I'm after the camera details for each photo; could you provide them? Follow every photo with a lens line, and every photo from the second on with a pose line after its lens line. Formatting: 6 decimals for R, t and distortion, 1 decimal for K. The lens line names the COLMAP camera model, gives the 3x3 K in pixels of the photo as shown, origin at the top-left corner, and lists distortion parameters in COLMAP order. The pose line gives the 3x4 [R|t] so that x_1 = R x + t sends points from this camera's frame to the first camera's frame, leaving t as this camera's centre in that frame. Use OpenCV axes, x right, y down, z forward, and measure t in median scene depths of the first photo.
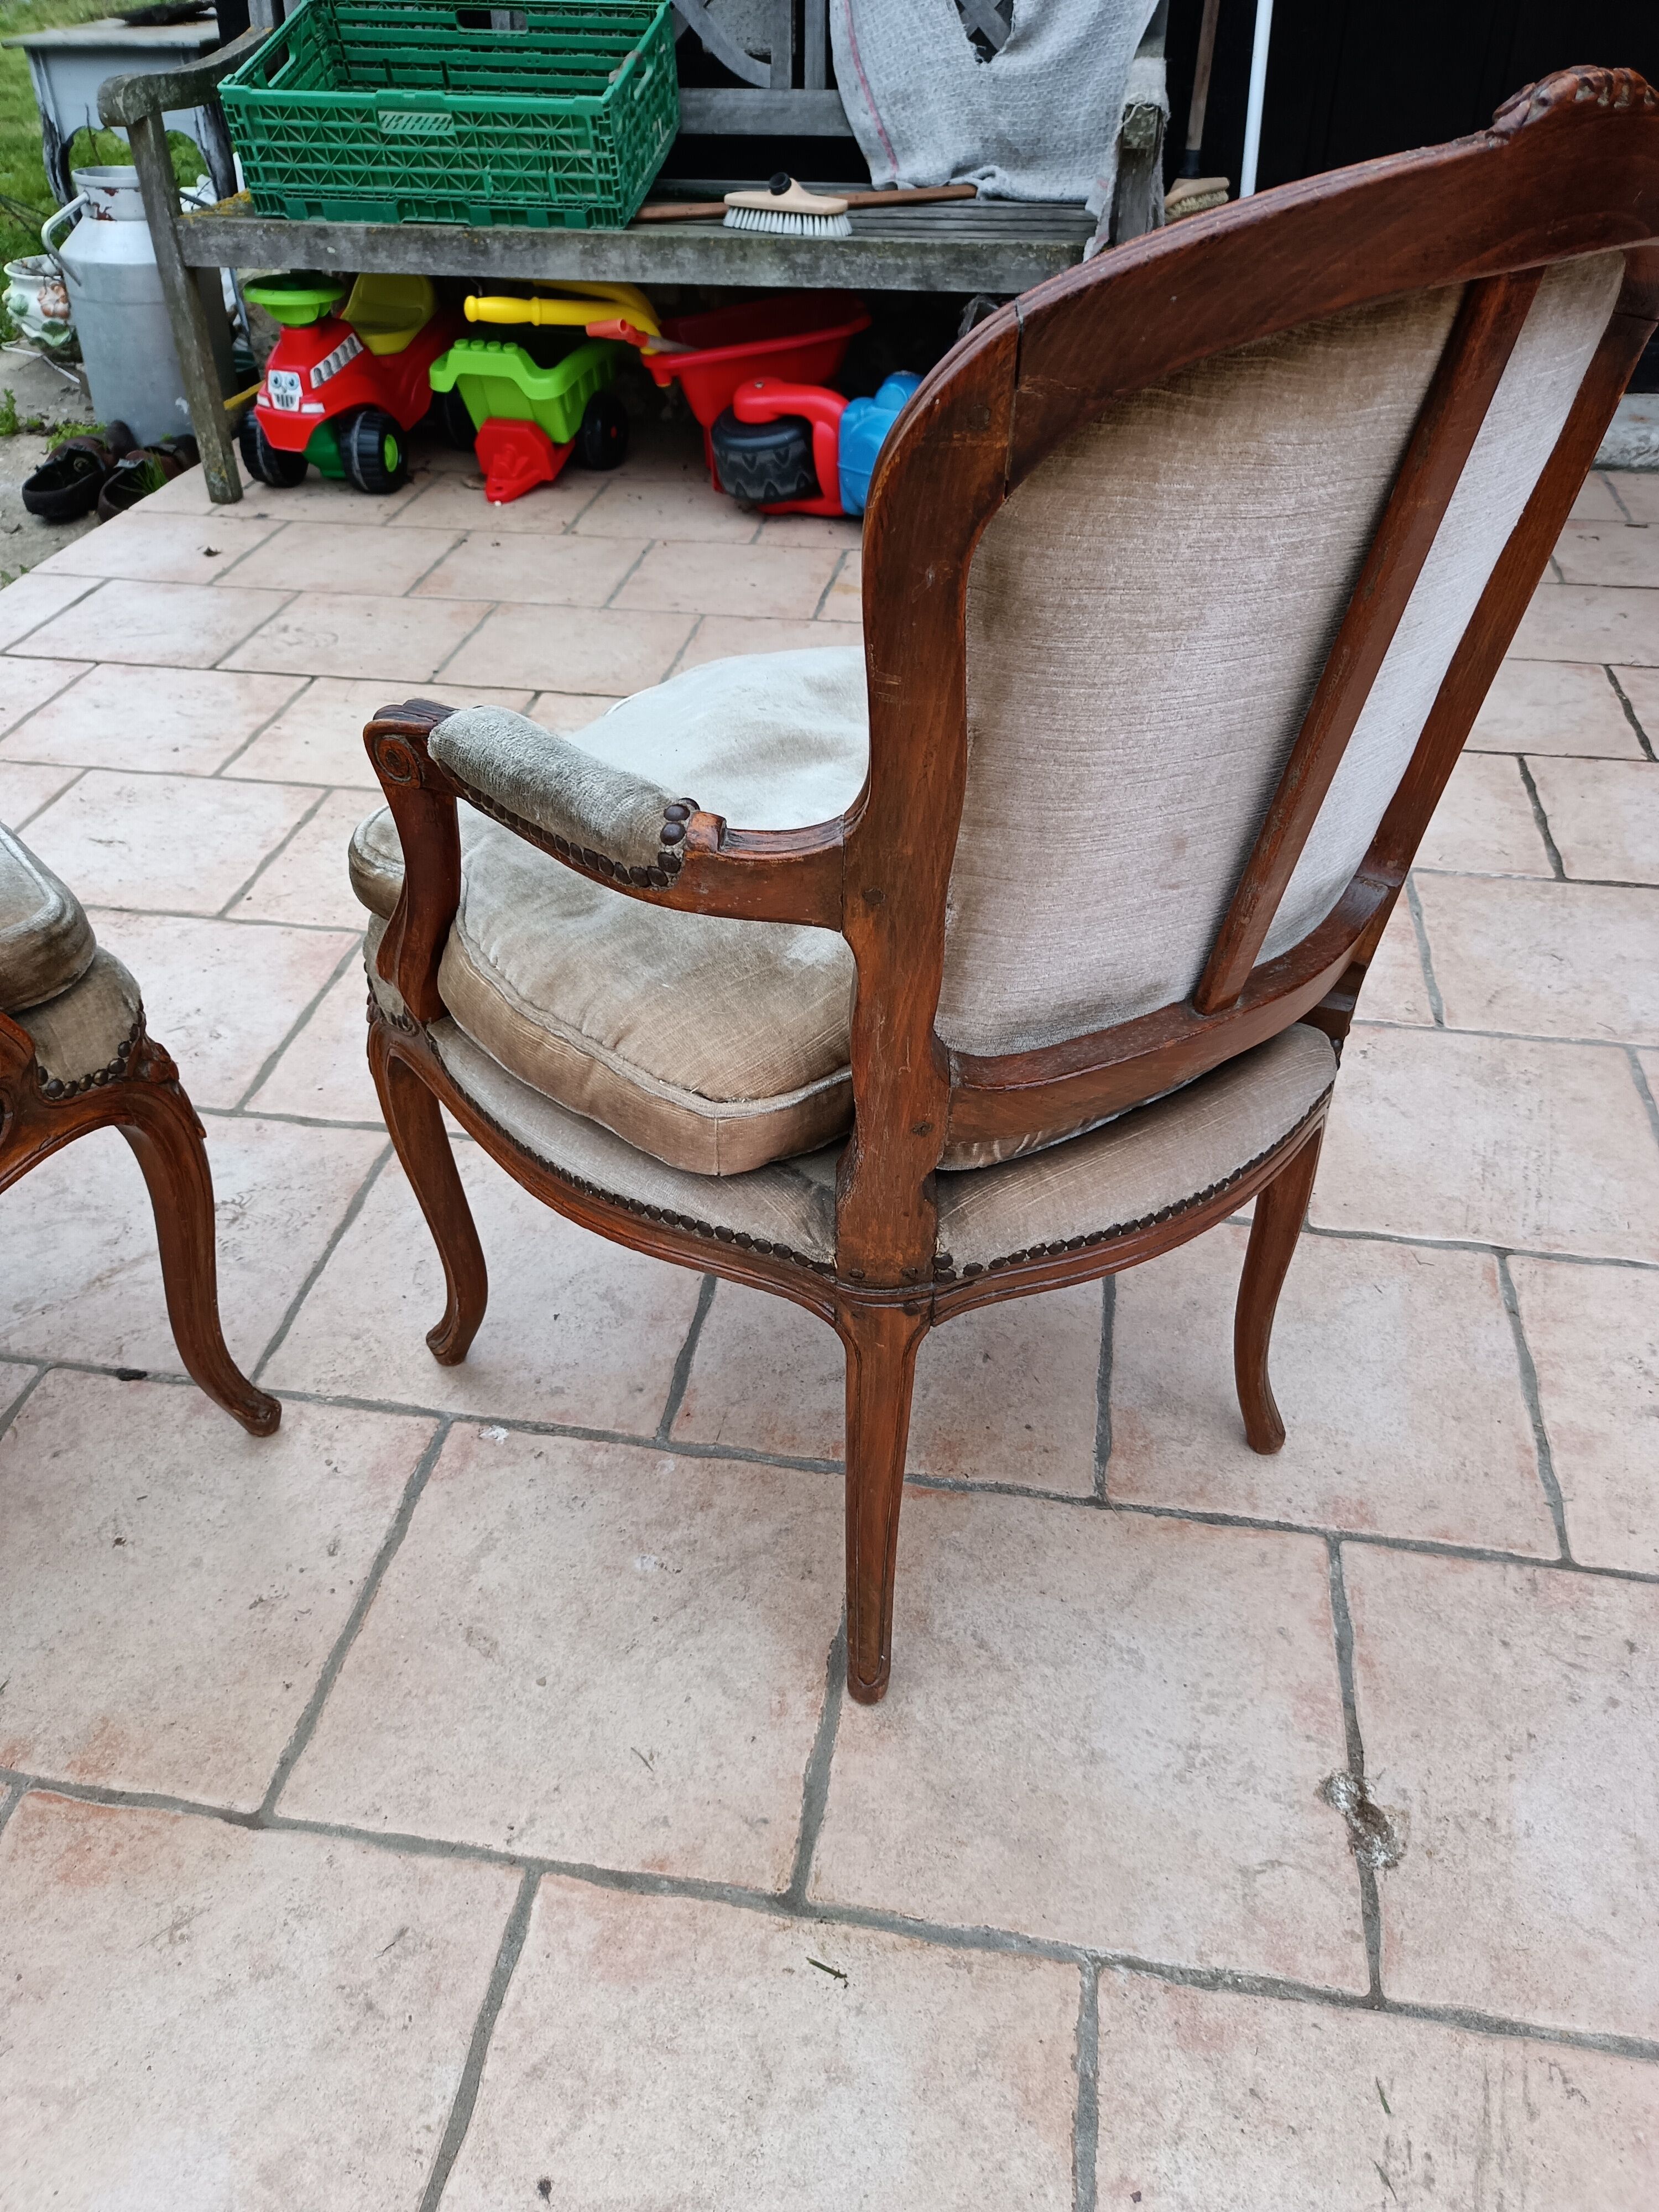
lens RADIAL K [[1651.3, 0, 825.1], [0, 1651.3, 1094.4], [0, 0, 1]] dist [0.050378, -0.050506]
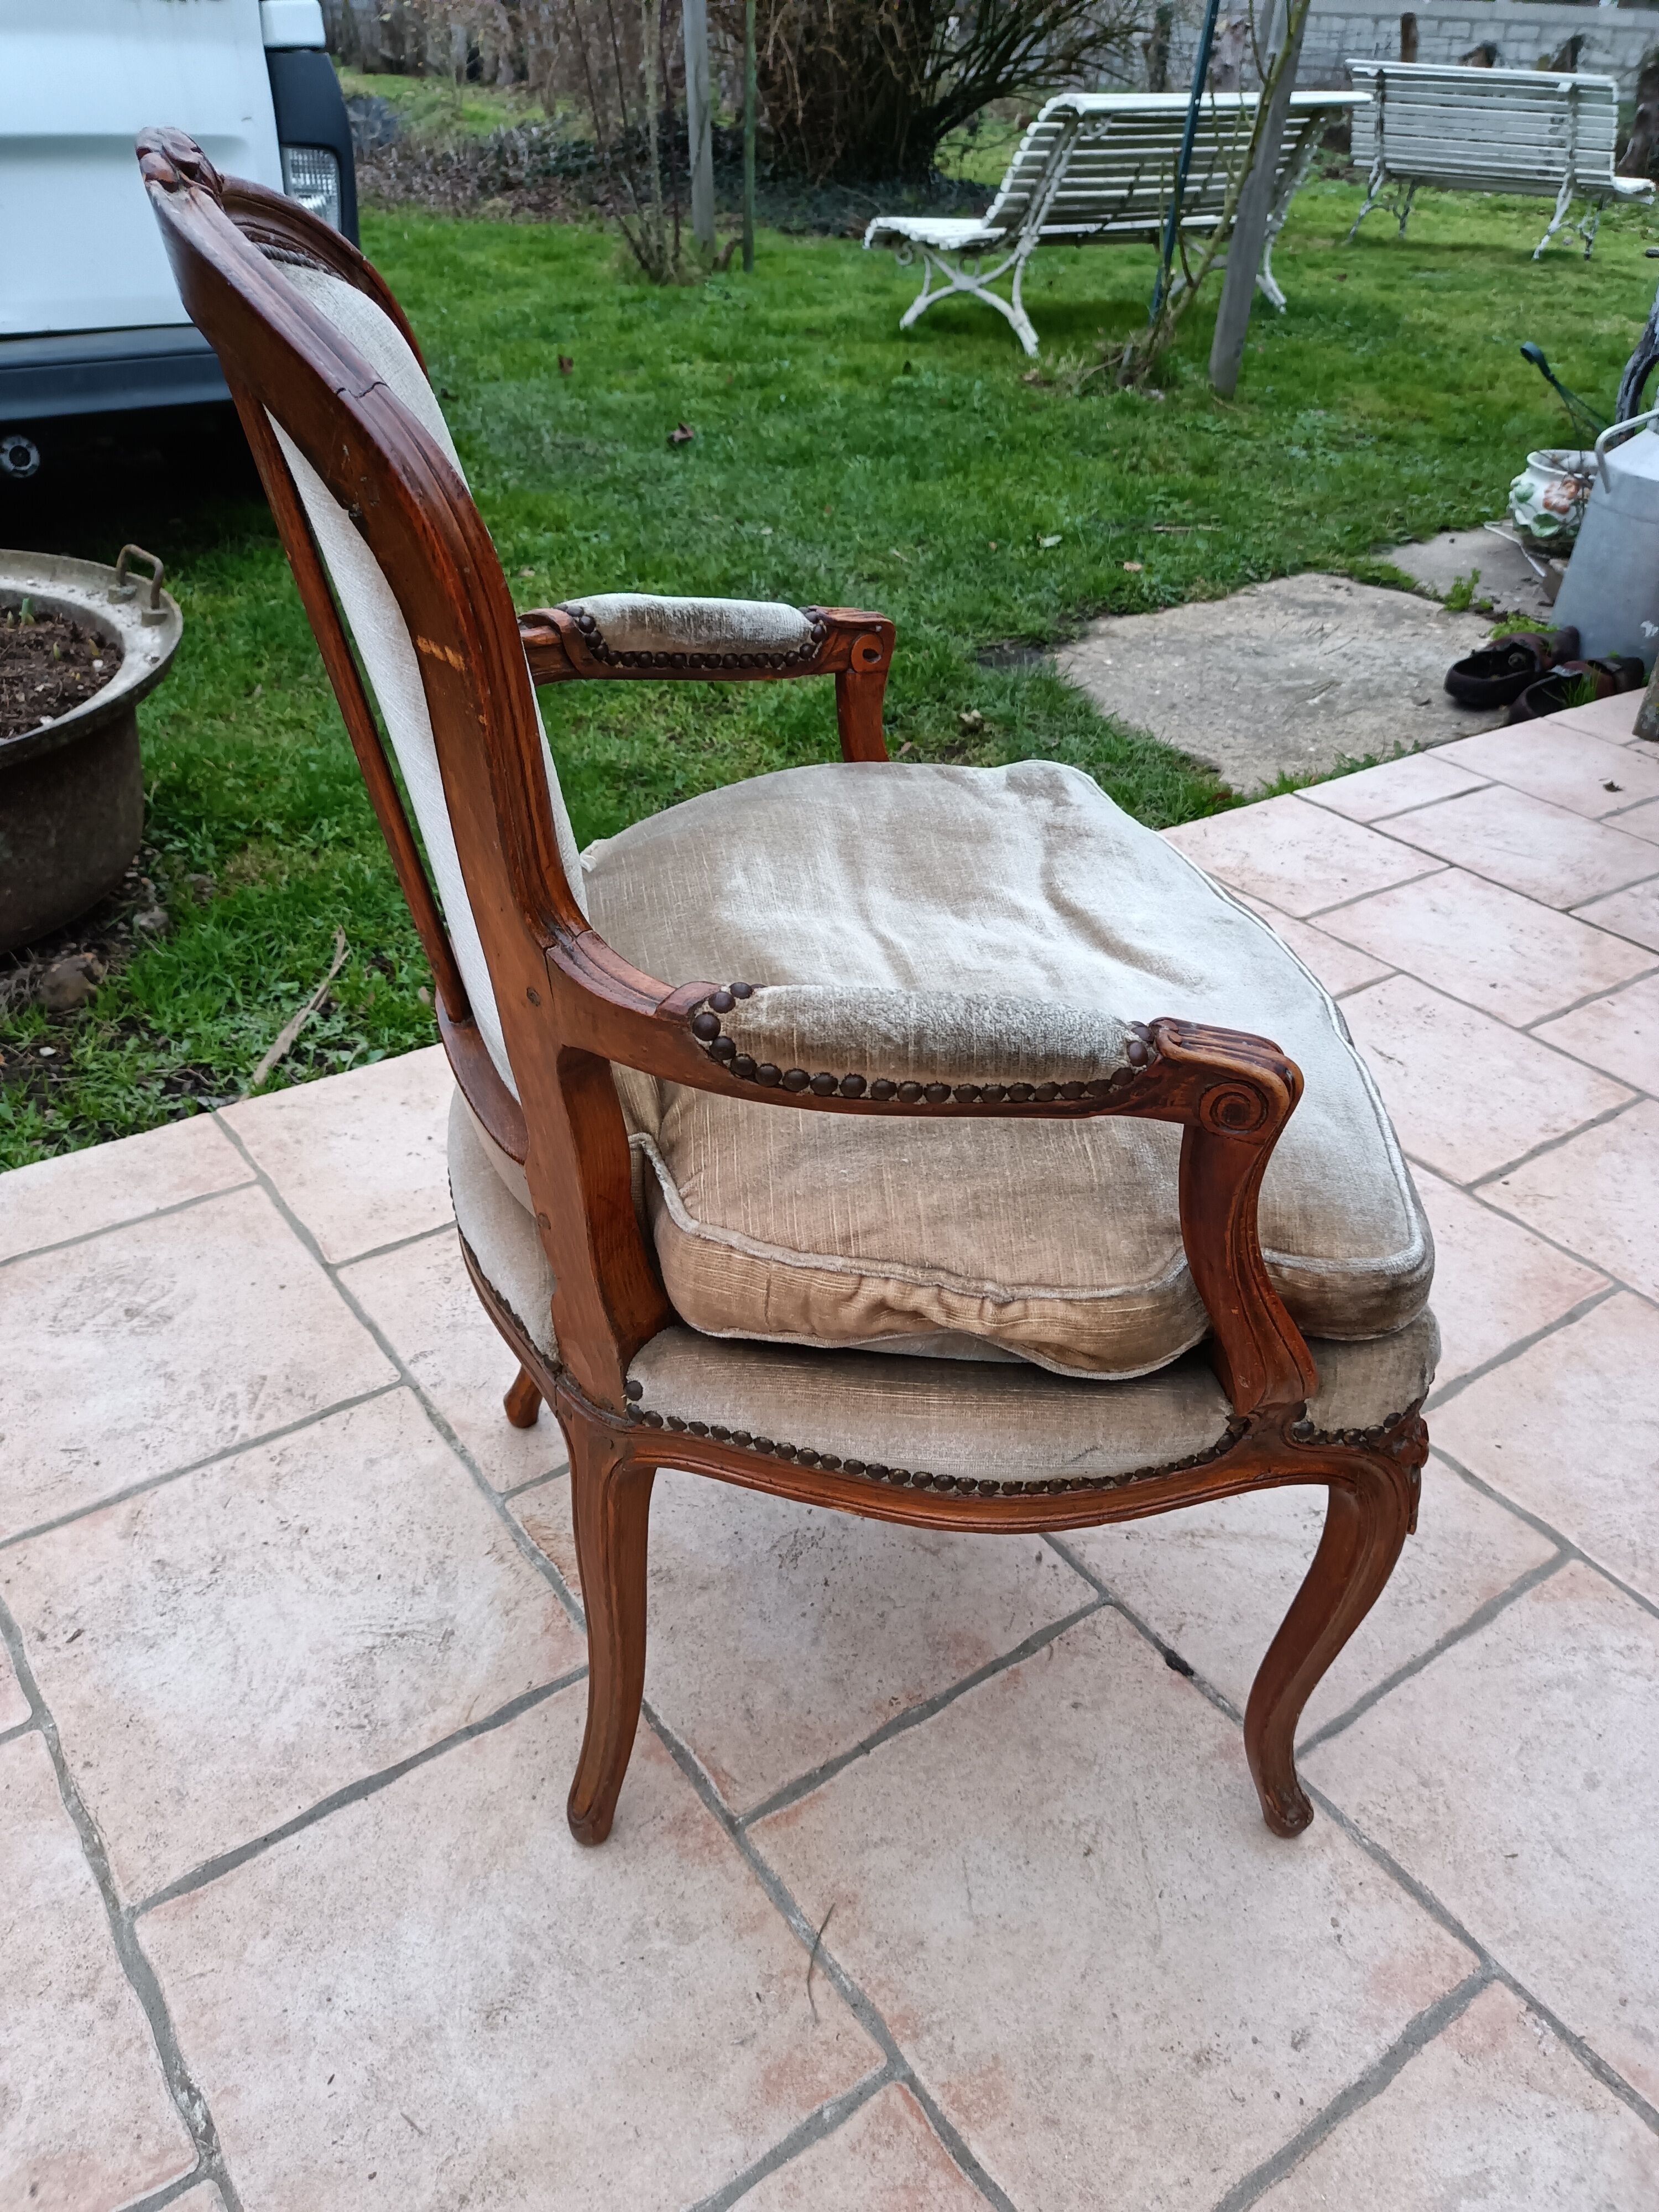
lens RADIAL K [[1684.7, 0, 856.6], [0, 1684.7, 1103.7], [0, 0, 1]] dist [0.017081, 0.005136]
pose [[0.720214, 0.407997, -0.561097, -0.076767], [-0.457163, 0.887457, 0.058502, -0.035165], [0.521818, 0.214379, 0.825680, 0.049186]]
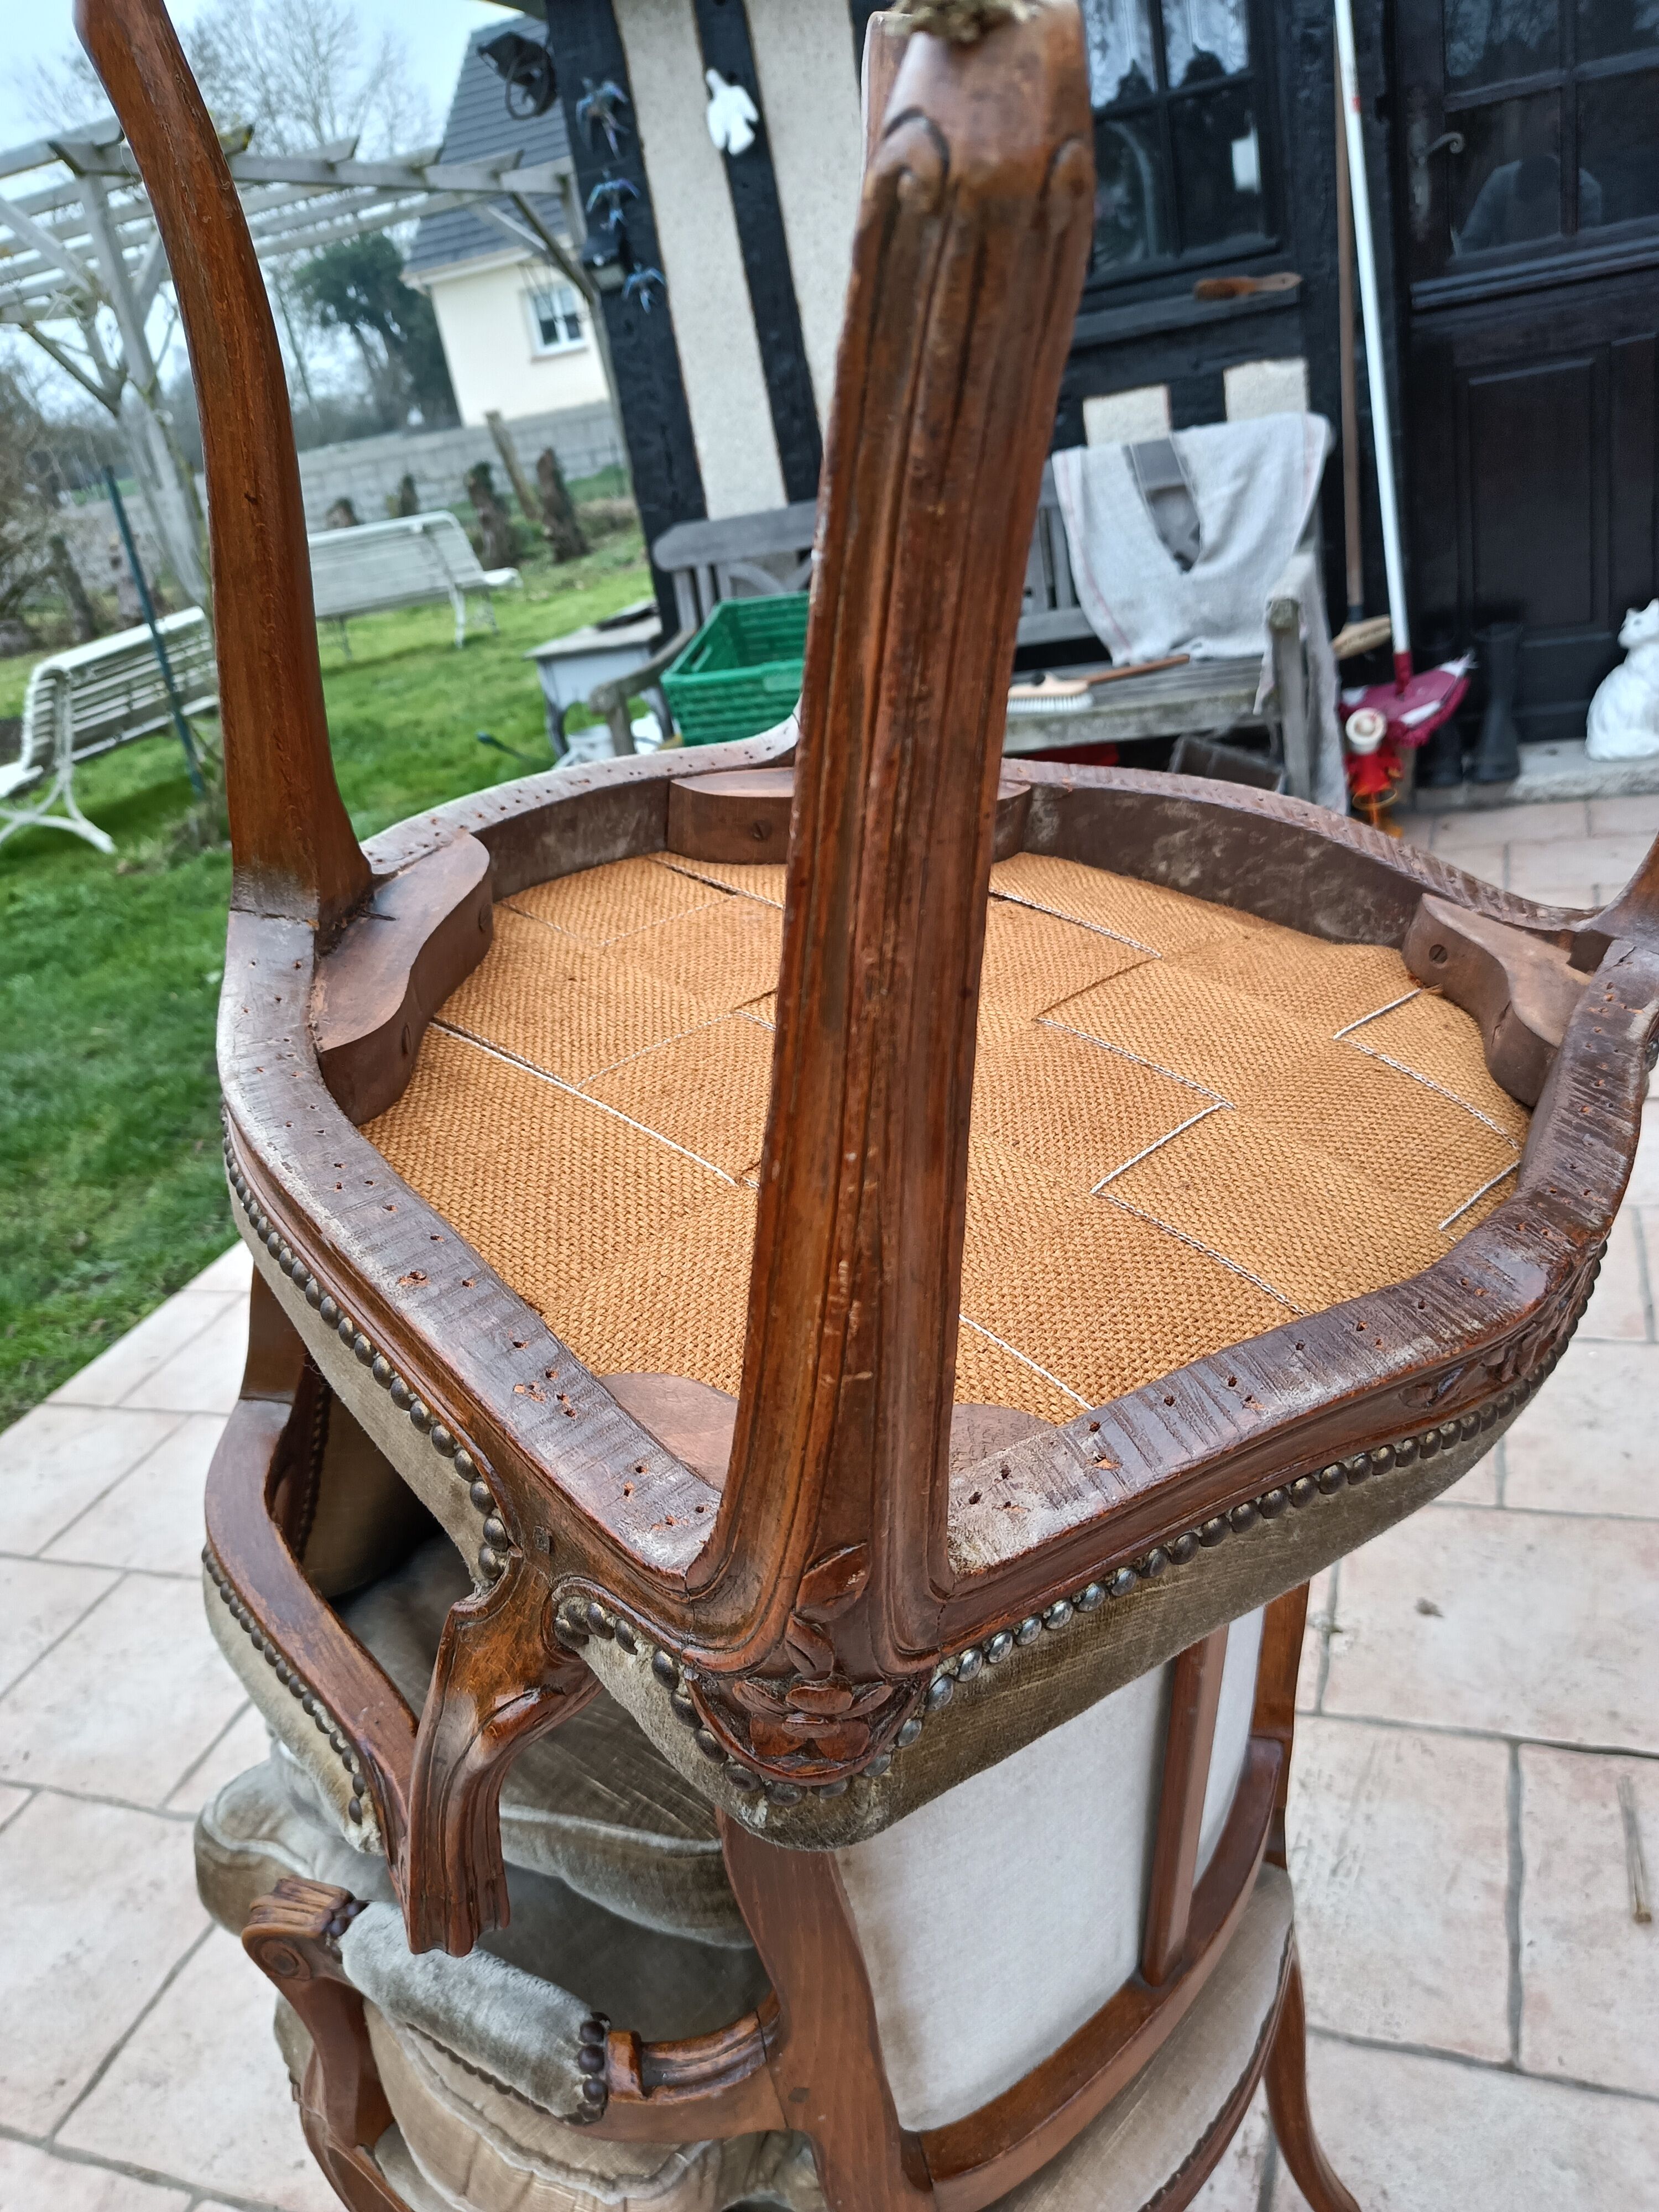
lens RADIAL K [[1651.3, 0, 825.1], [0, 1651.3, 1094.4], [0, 0, 1]] dist [0.050378, -0.050506]
pose [[0.966462, -0.089604, -0.240670, 0.104585], [0.035472, 0.974750, -0.220464, 0.095772], [0.254347, 0.204533, 0.945237, -0.293985]]
